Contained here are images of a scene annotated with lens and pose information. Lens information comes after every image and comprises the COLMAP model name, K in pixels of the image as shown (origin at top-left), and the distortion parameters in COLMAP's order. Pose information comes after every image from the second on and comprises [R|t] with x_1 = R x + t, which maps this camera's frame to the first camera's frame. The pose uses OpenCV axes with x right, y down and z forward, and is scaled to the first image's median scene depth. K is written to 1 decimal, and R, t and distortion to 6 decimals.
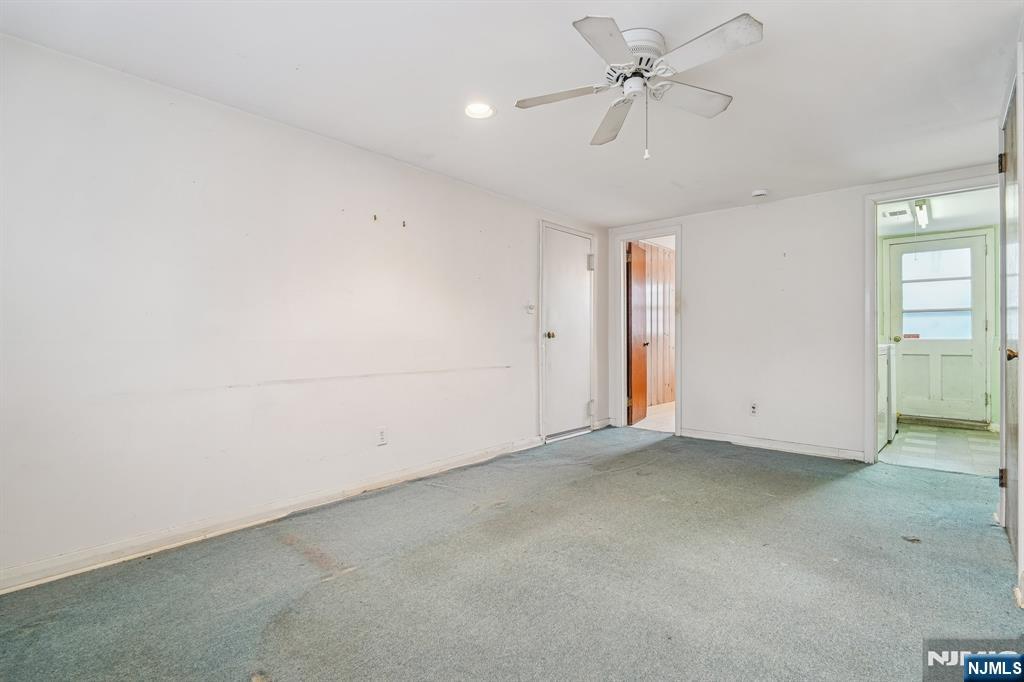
lens RADIAL K [[481.5, 0, 513.2], [0, 481.5, 337.3], [0, 0, 1]] dist [-0.005192, -0.002264]
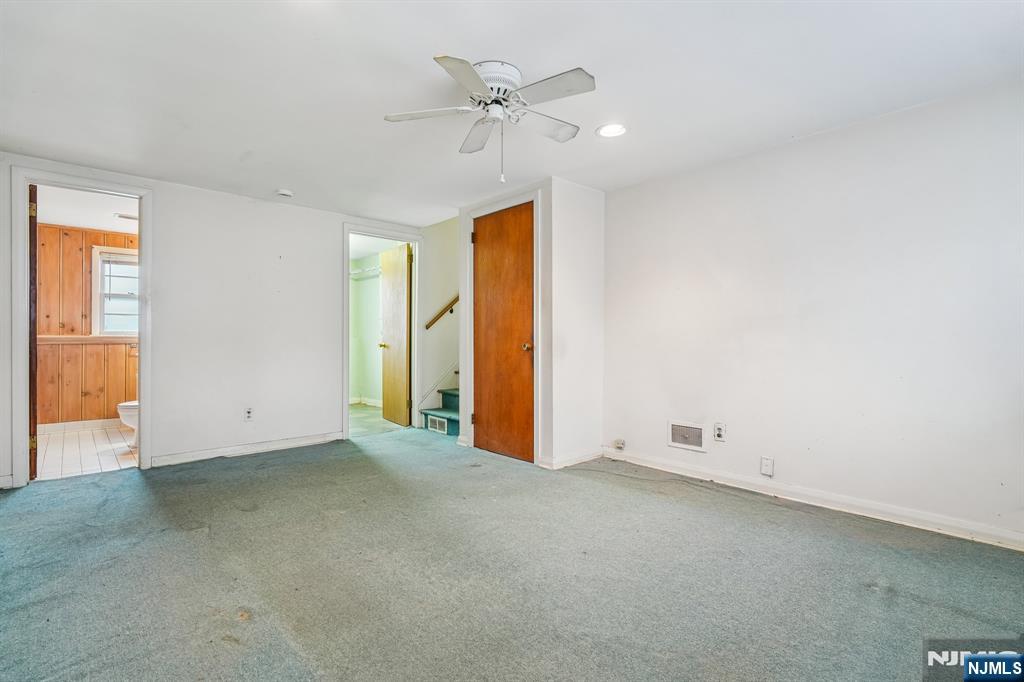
lens RADIAL K [[481.5, 0, 513.6], [0, 481.5, 339.0], [0, 0, 1]] dist [-0.005192, -0.002264]
pose [[0.070811, -0.001244, 0.997489, -0.555222], [0.000890, 0.999999, 0.001184, 0.001965], [-0.997489, 0.000804, 0.070812, 0.568361]]
